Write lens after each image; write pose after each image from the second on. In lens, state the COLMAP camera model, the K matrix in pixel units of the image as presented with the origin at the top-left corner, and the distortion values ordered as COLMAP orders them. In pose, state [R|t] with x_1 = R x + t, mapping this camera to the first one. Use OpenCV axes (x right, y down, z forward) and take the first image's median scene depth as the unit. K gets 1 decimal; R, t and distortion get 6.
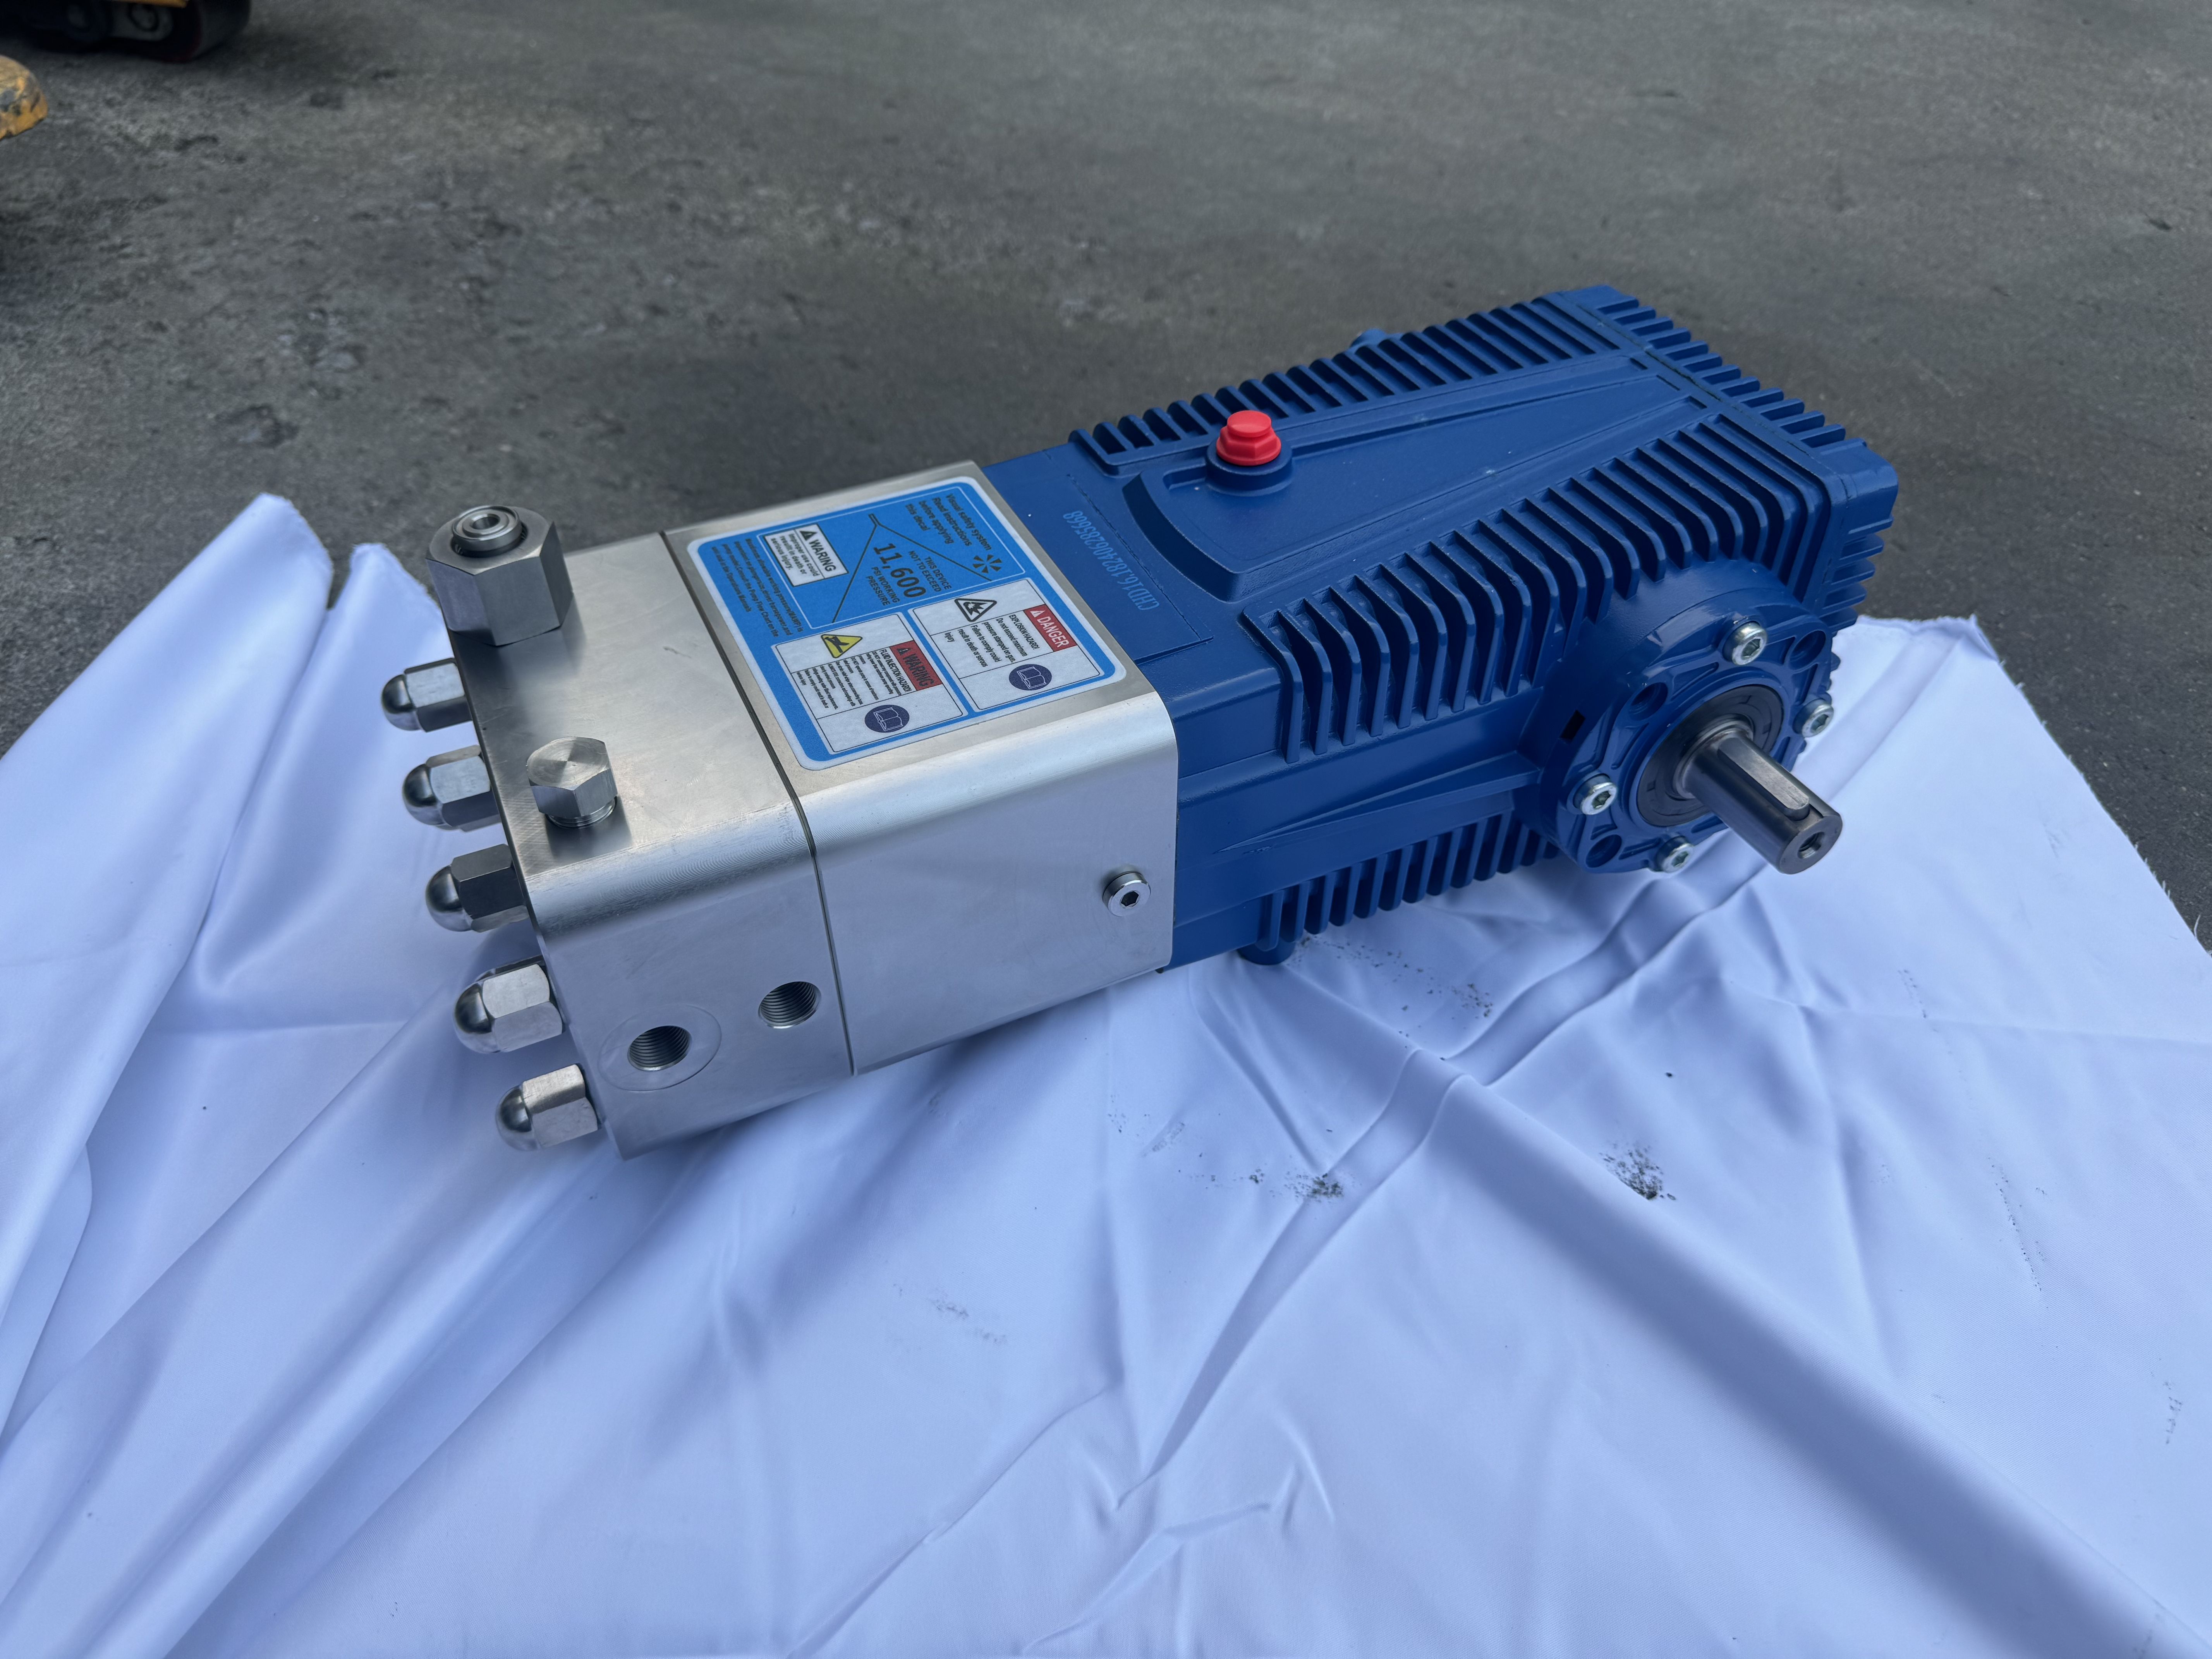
lens RADIAL K [[1563.3, 0, 1103.8], [0, 1563.3, 813.2], [0, 0, 1]] dist [-0.006879, -0.000080]
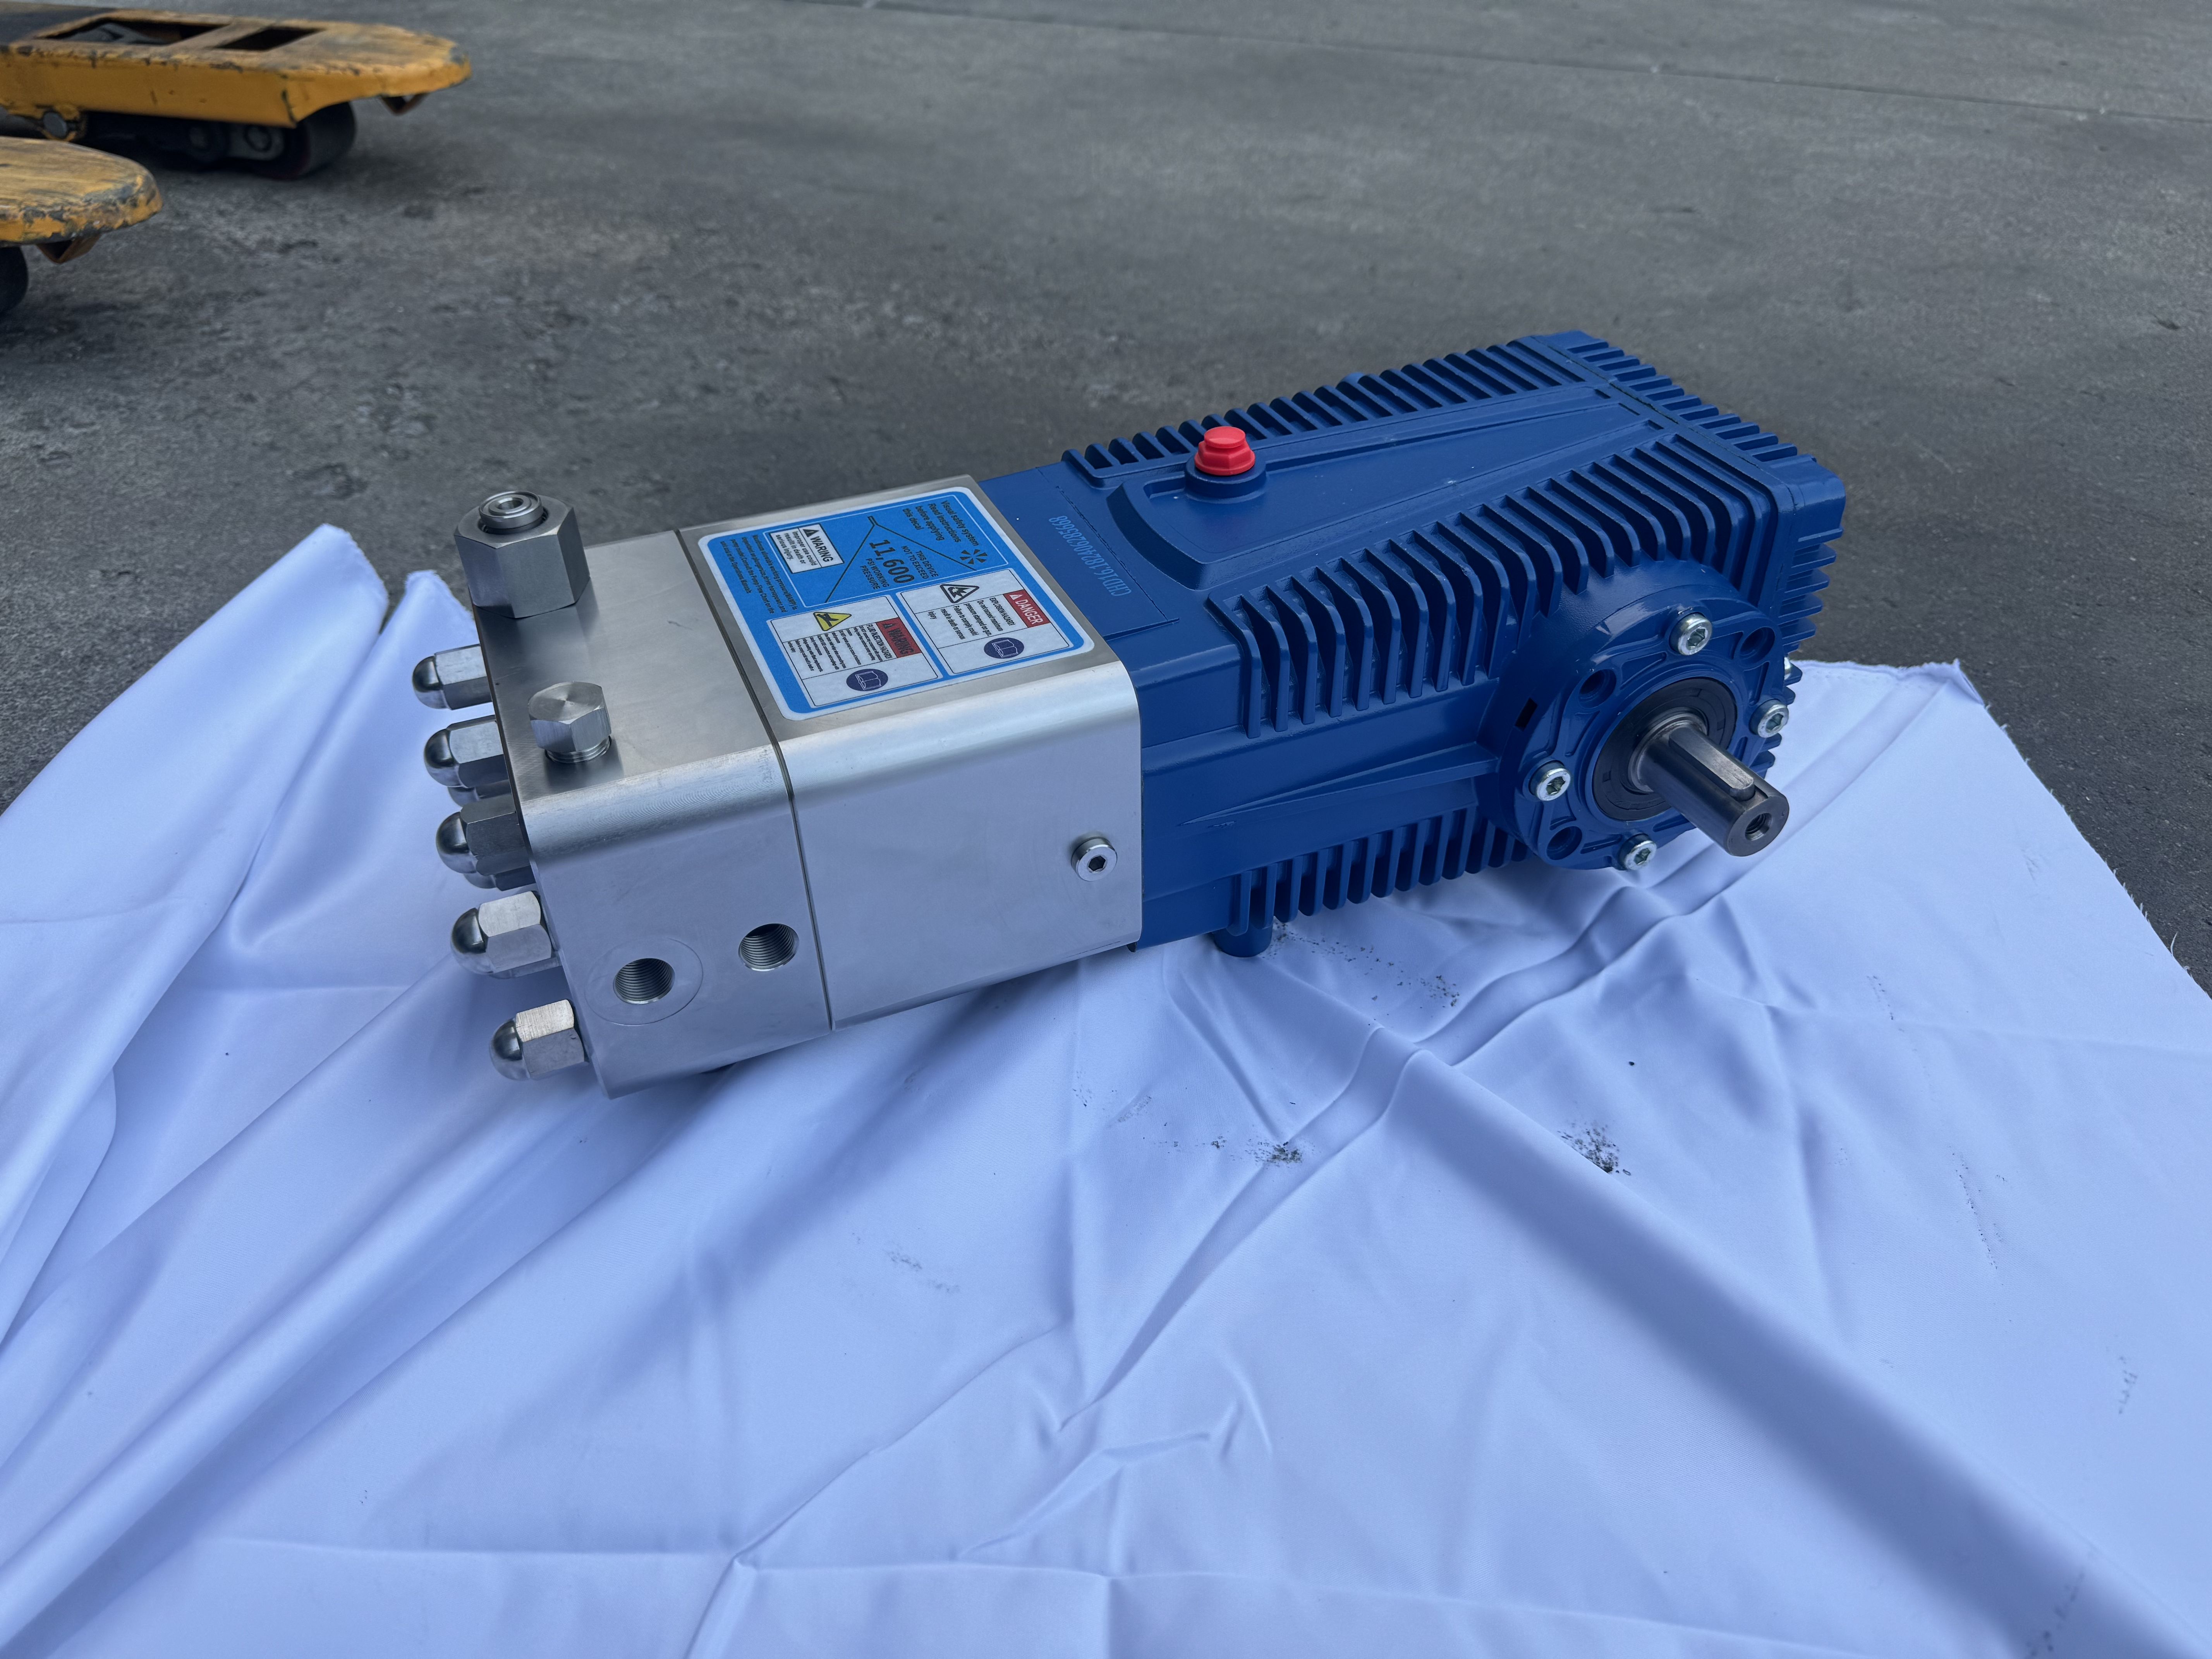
lens RADIAL K [[1557.4, 0, 1103.8], [0, 1557.4, 825.2], [0, 0, 1]] dist [0.000657, -0.005995]
pose [[0.999027, 0.014512, -0.041644, 0.059455], [-0.017933, 0.996390, -0.082978, 0.106740], [0.040290, 0.083644, 0.995681, -0.042934]]
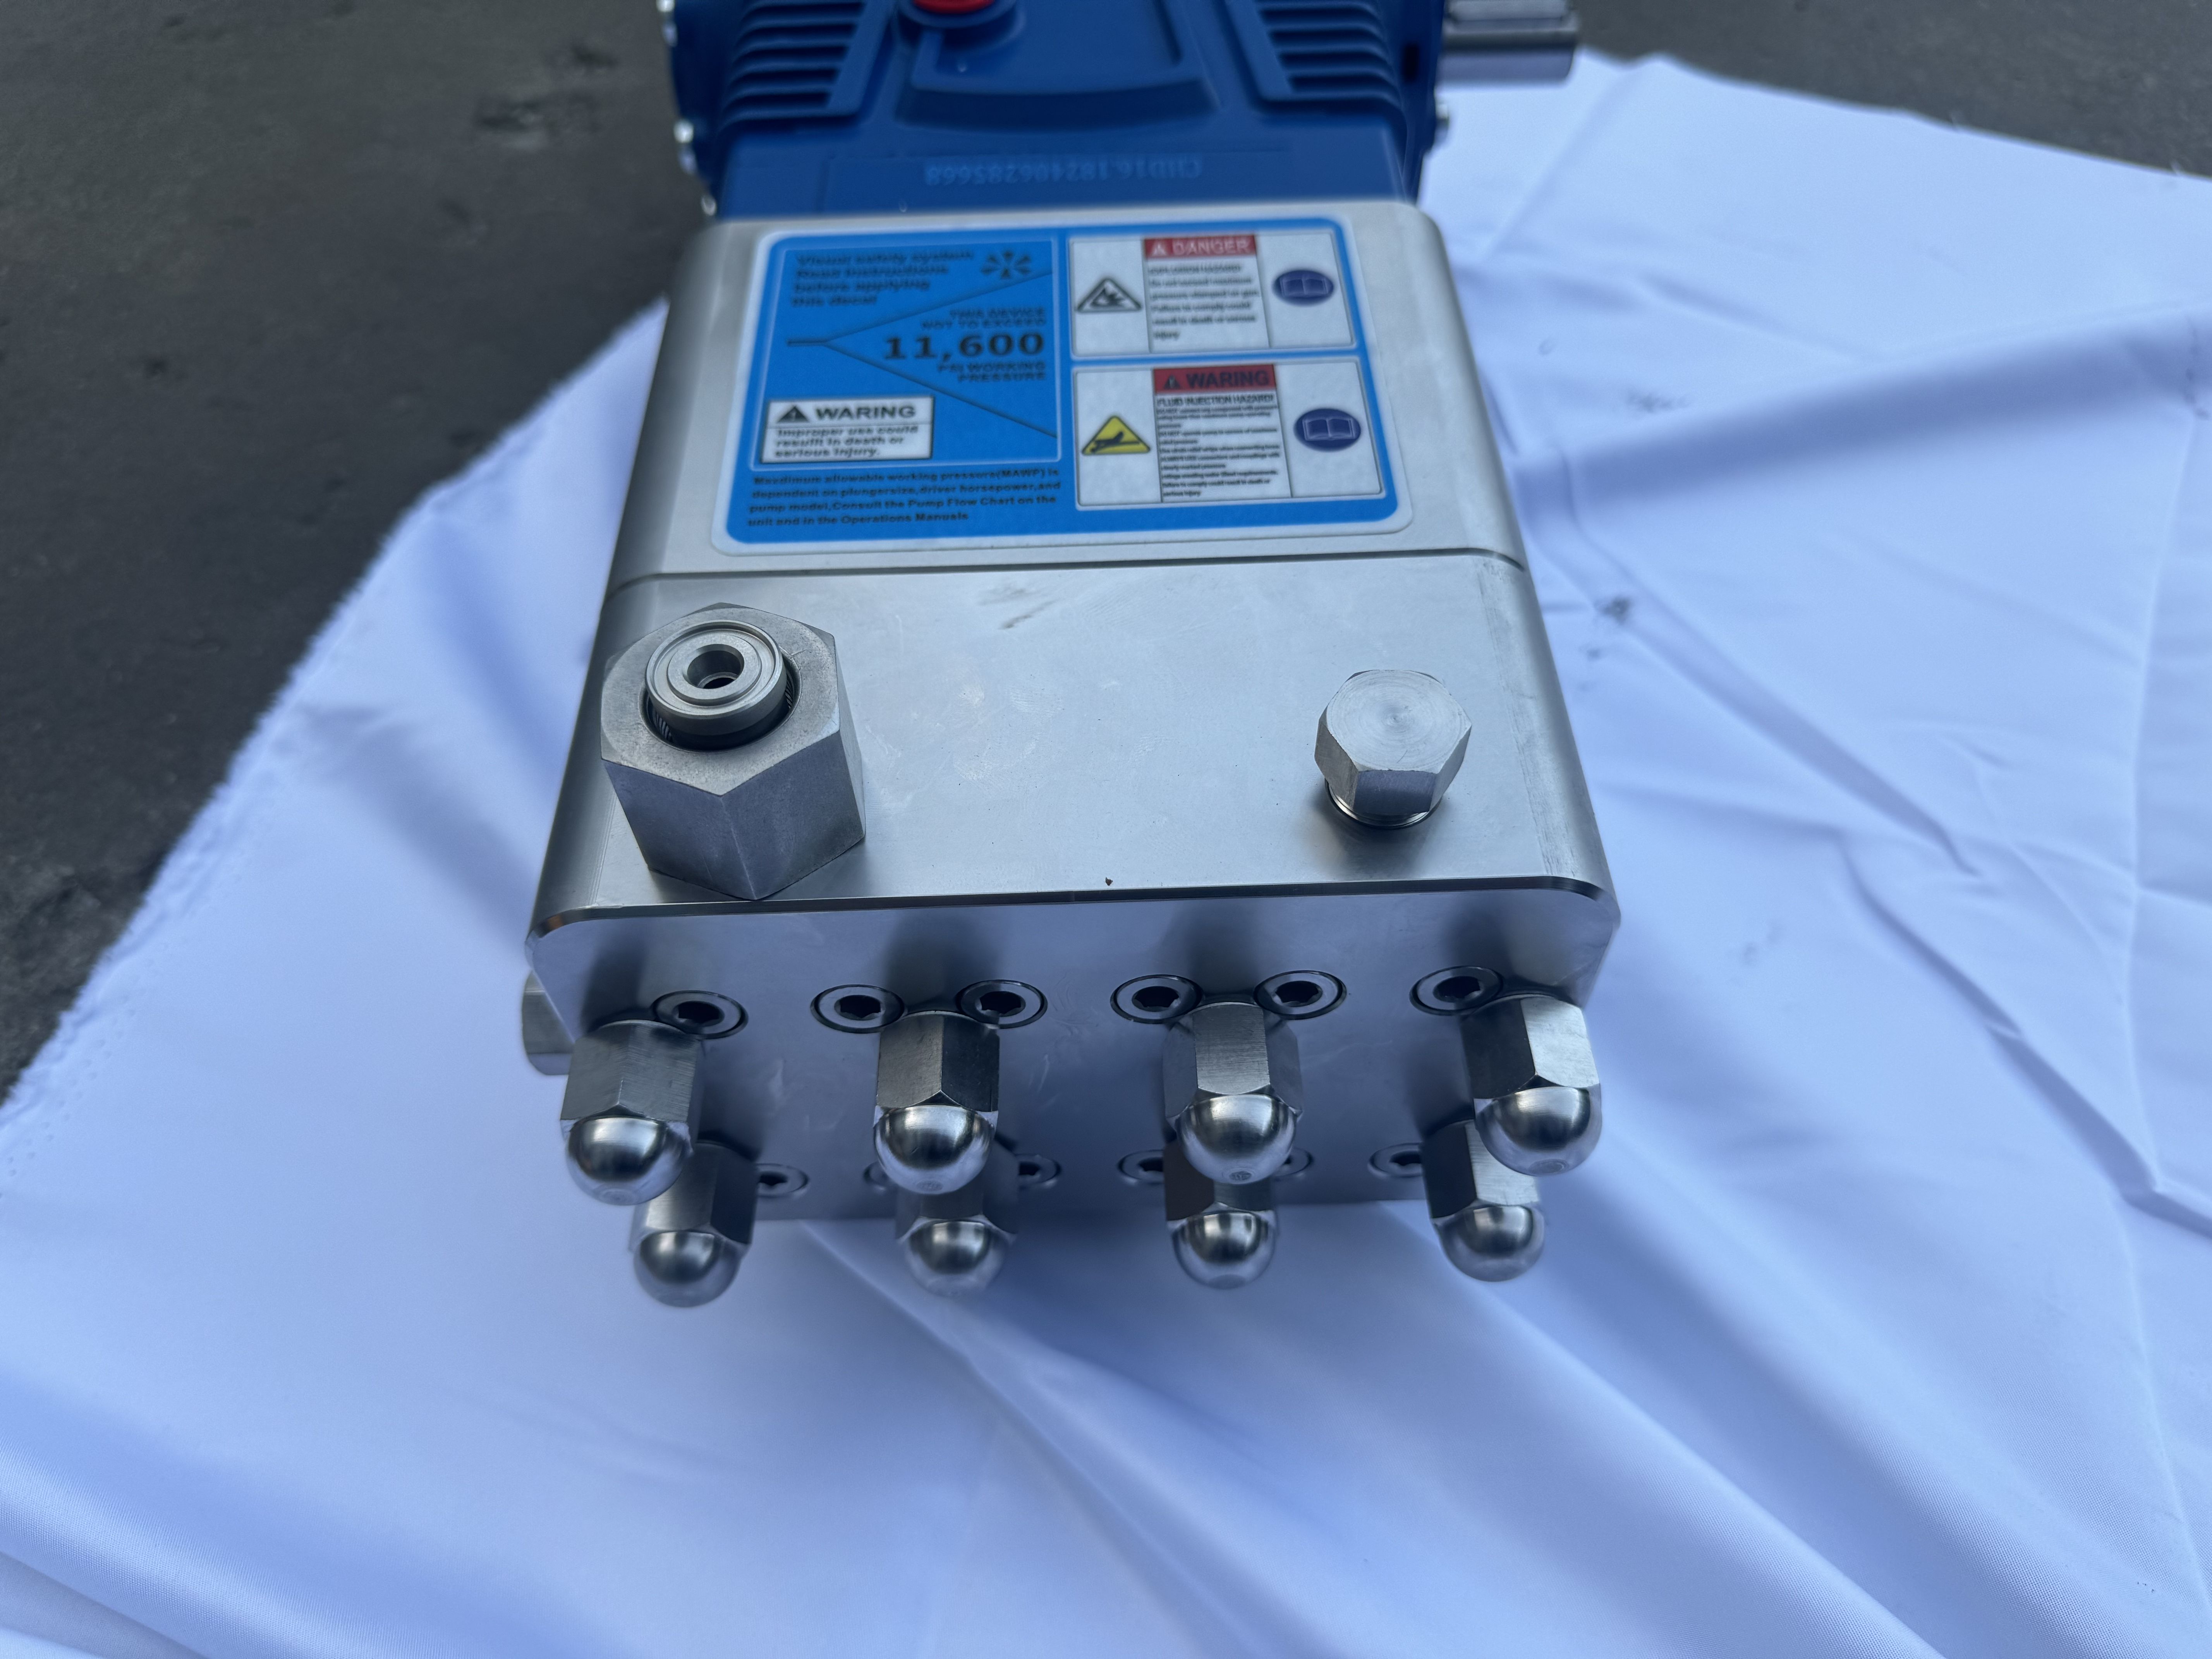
lens RADIAL K [[1557.4, 0, 1103.8], [0, 1557.4, 825.2], [0, 0, 1]] dist [0.000657, -0.005995]
pose [[0.395019, -0.735178, 0.550884, -0.558350], [0.639259, 0.650633, 0.409909, -0.237847], [-0.659779, 0.190235, 0.726981, 0.532758]]
